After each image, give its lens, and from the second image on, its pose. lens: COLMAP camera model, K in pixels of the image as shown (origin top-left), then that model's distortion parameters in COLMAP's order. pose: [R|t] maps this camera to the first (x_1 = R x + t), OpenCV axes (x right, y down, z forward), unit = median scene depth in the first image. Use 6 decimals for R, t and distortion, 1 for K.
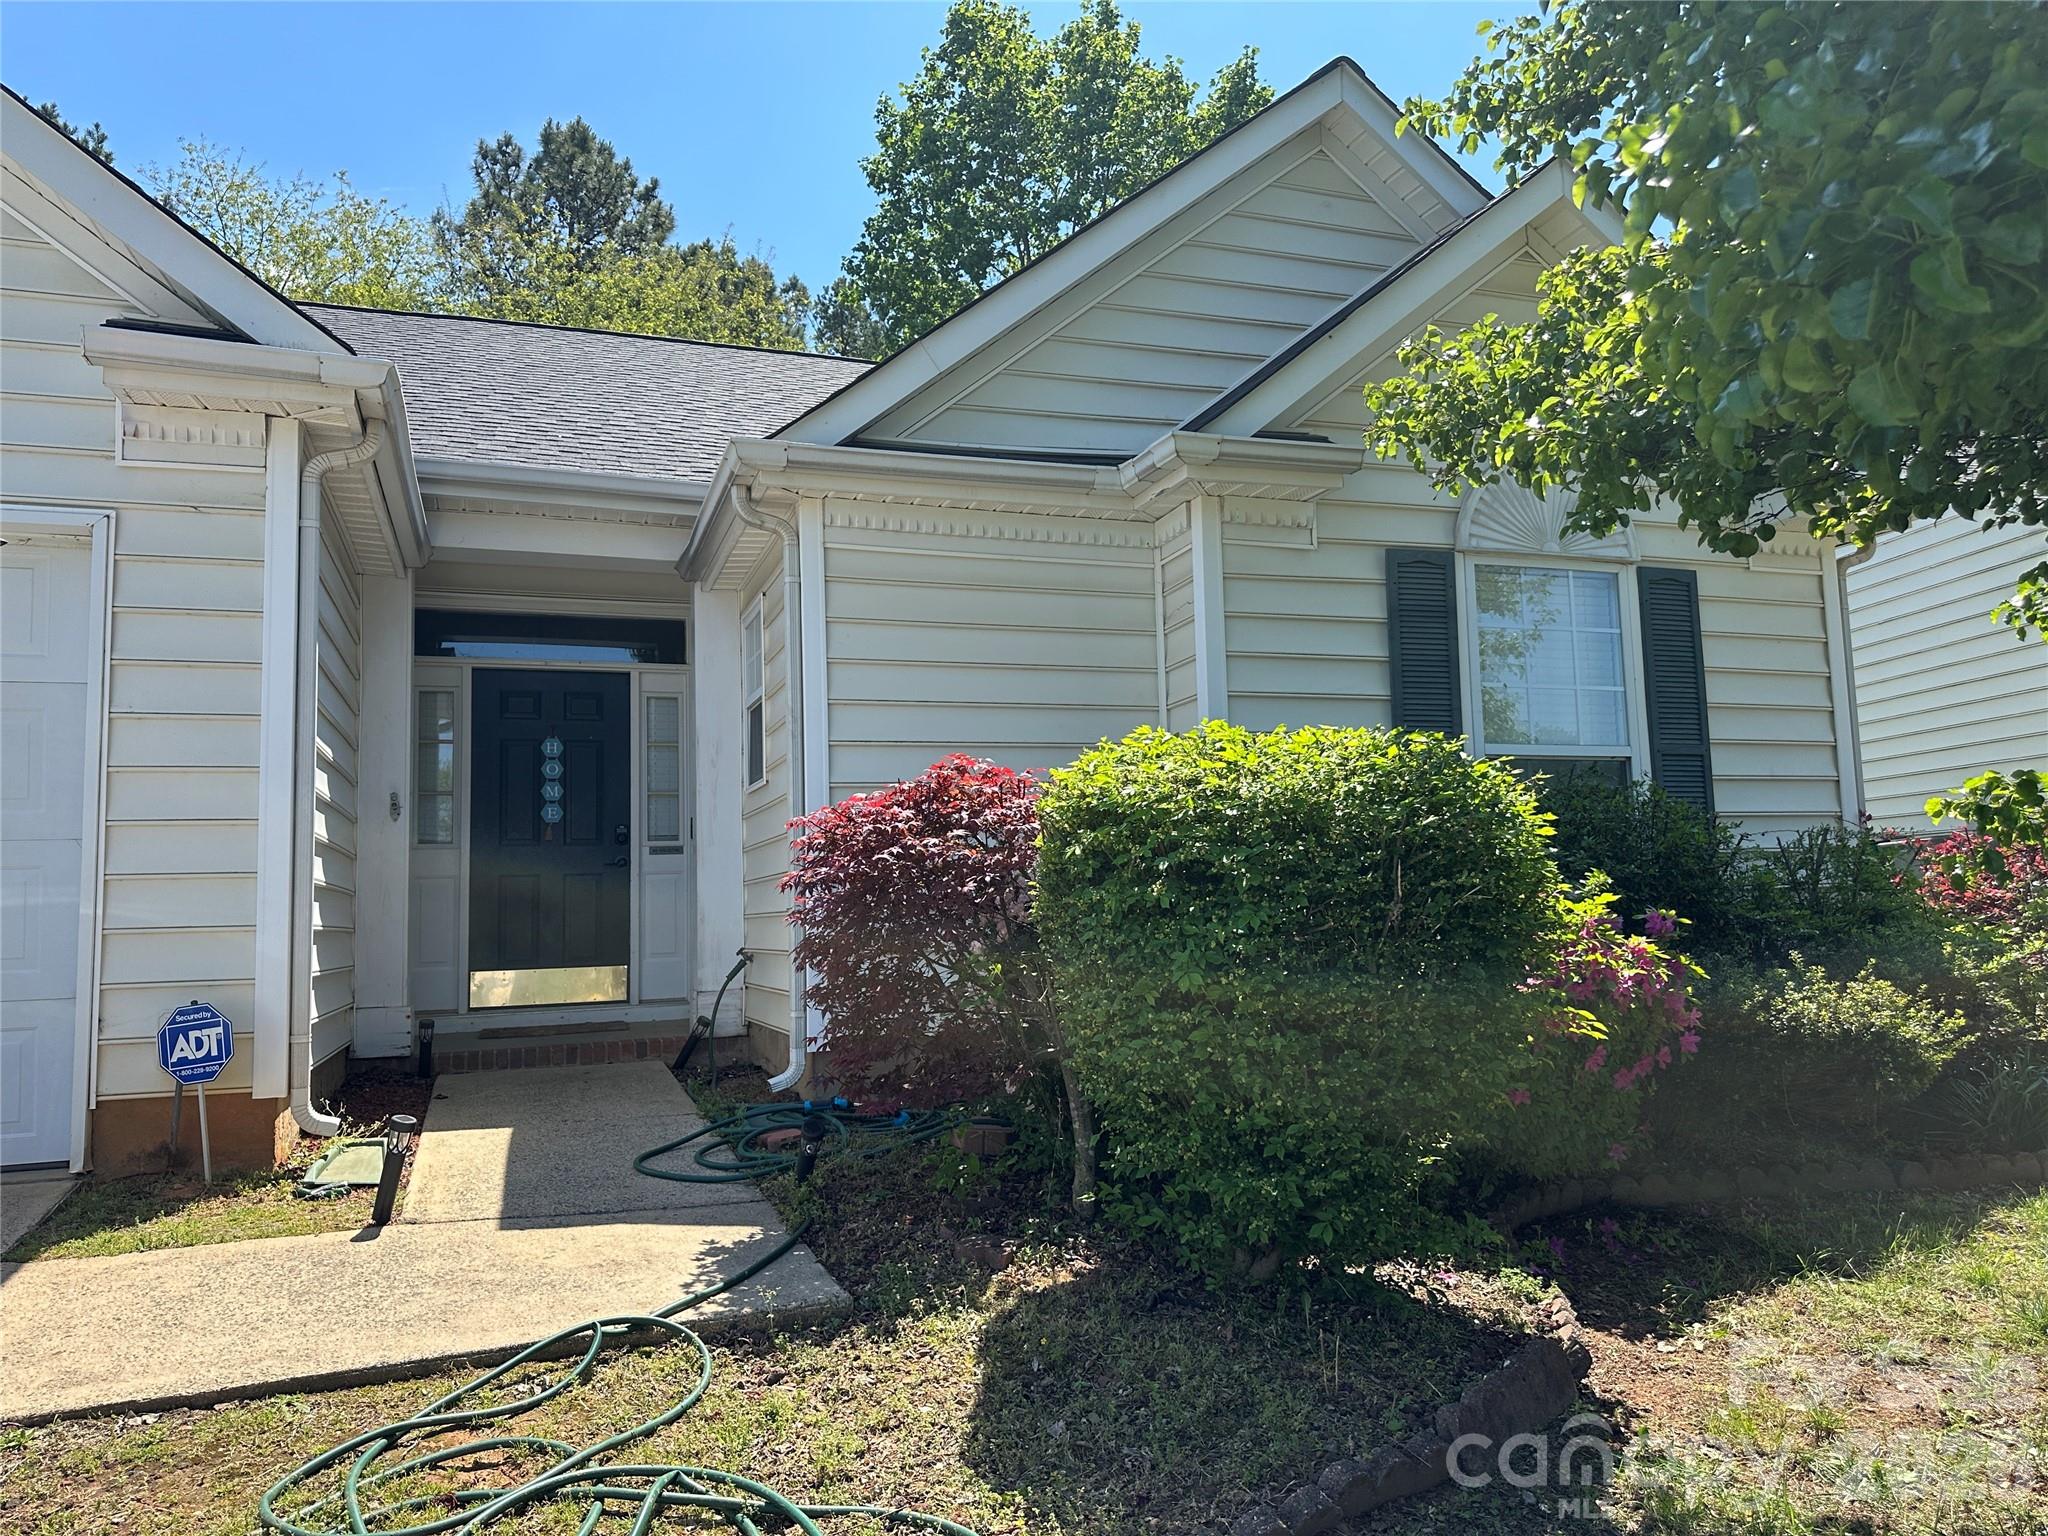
lens RADIAL K [[1432.9, 0, 1024.0], [0, 1432.9, 768.0], [0, 0, 1]] dist [0.080668, -0.090861]
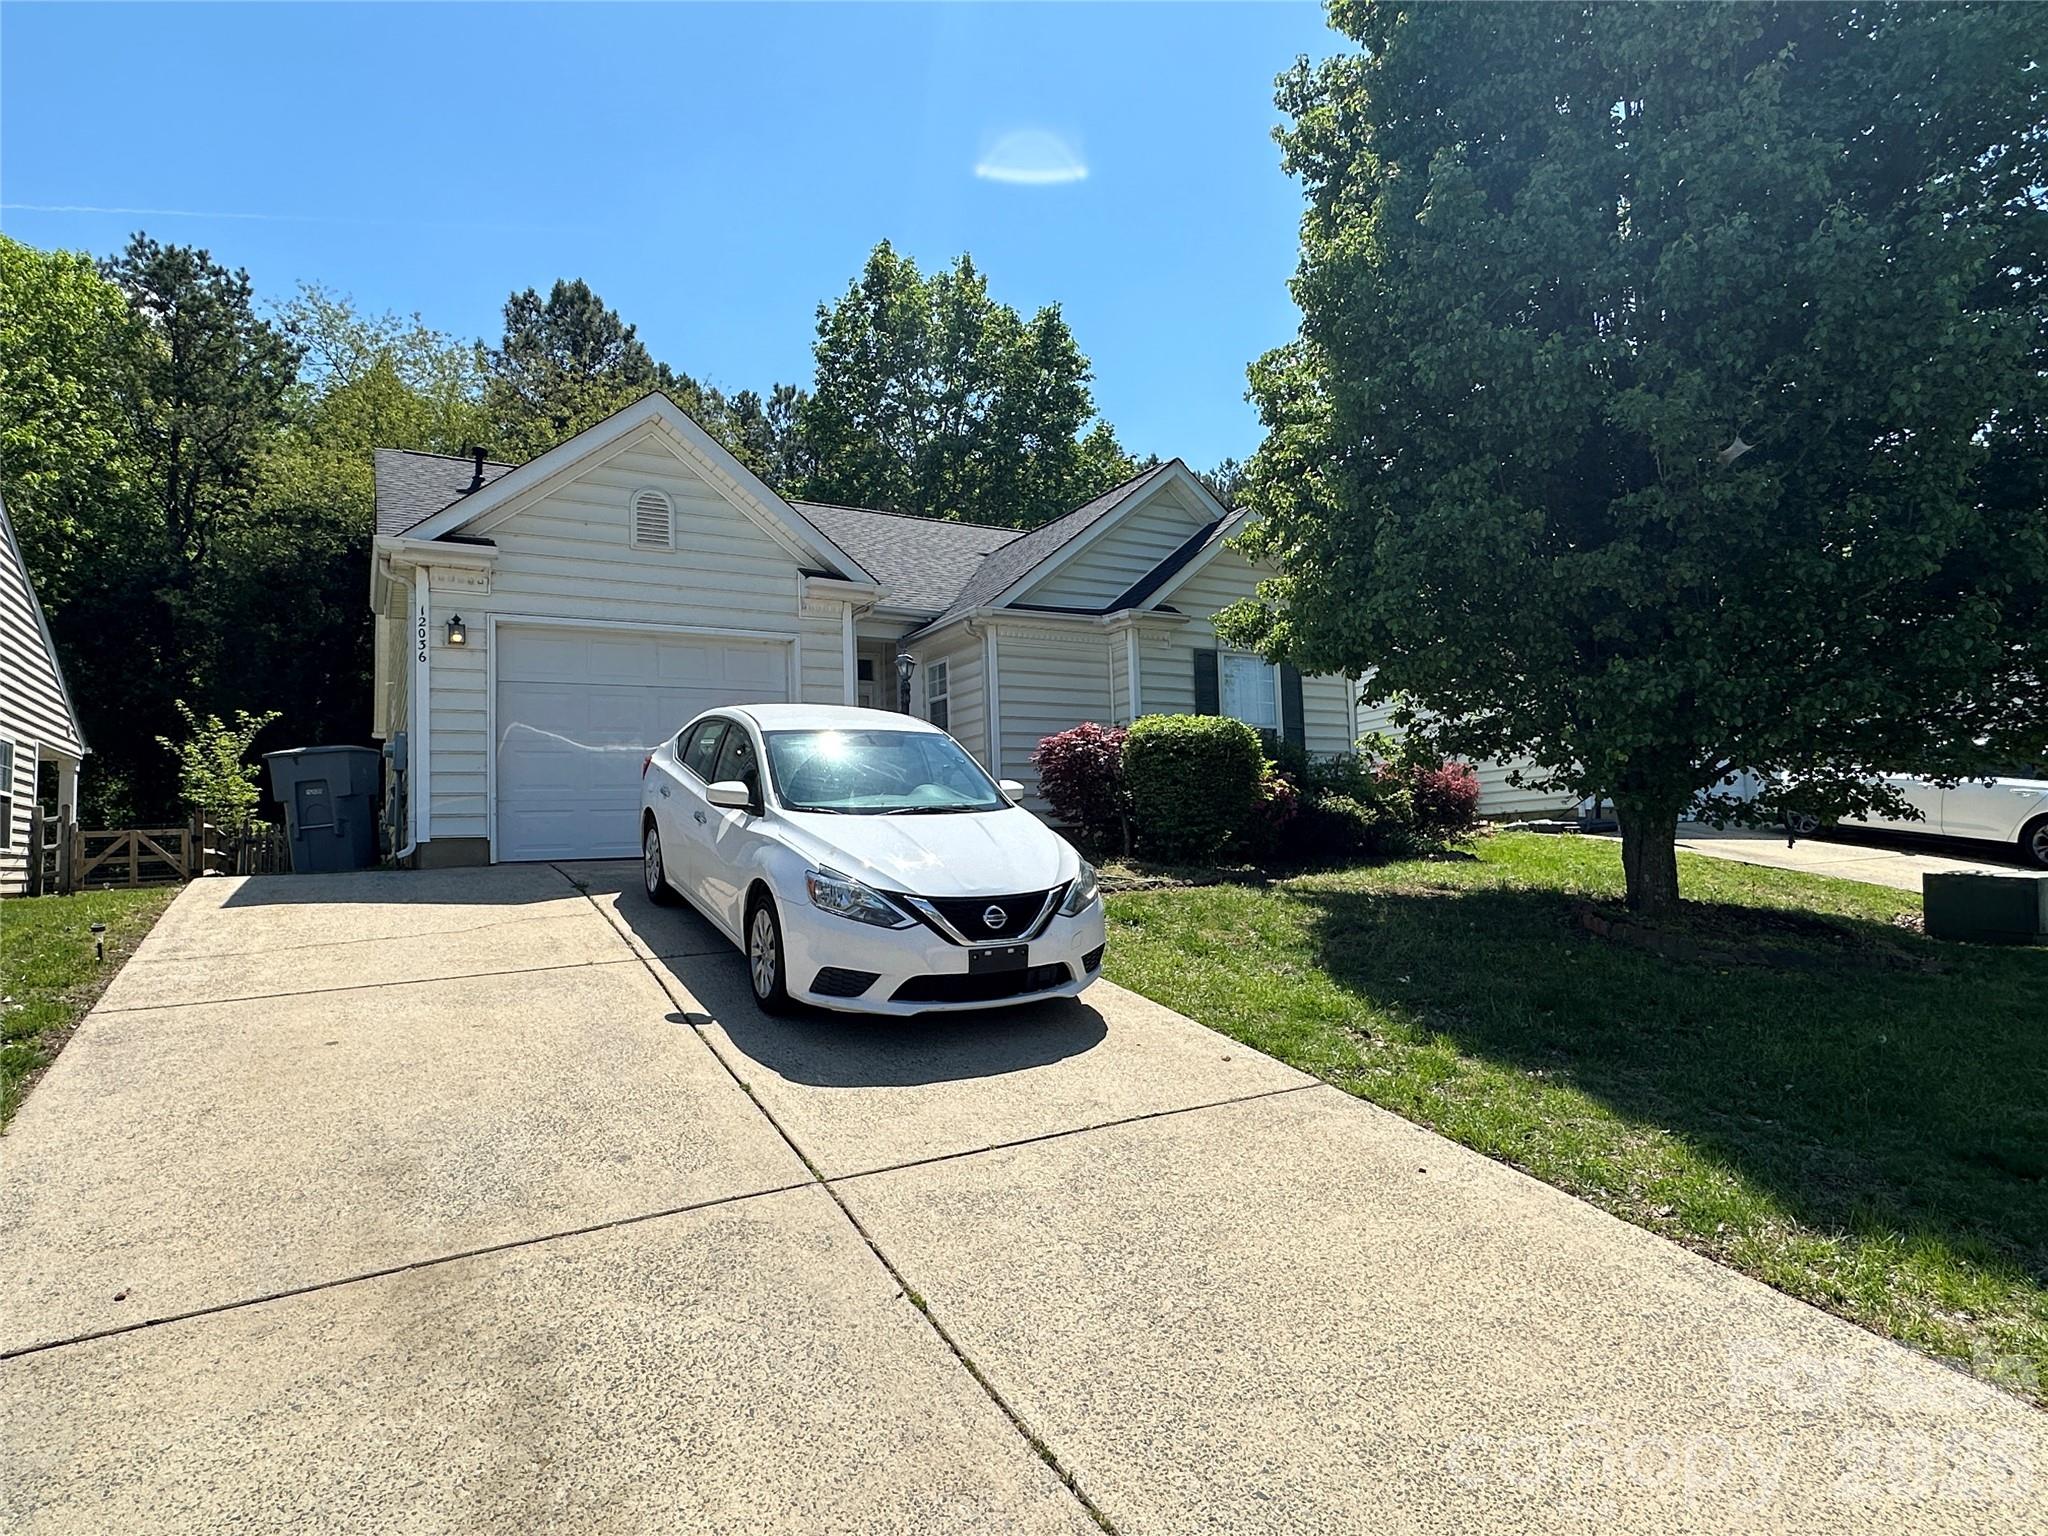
lens RADIAL K [[1112.4, 0, 1024.0], [0, 1112.4, 768.0], [0, 0, 1]] dist [-0.001591, -0.000287]
pose [[0.982372, 0.010260, 0.186653, -0.532163], [-0.014352, 0.999685, 0.020585, 0.038680], [-0.186383, -0.022901, 0.982210, -1.174683]]
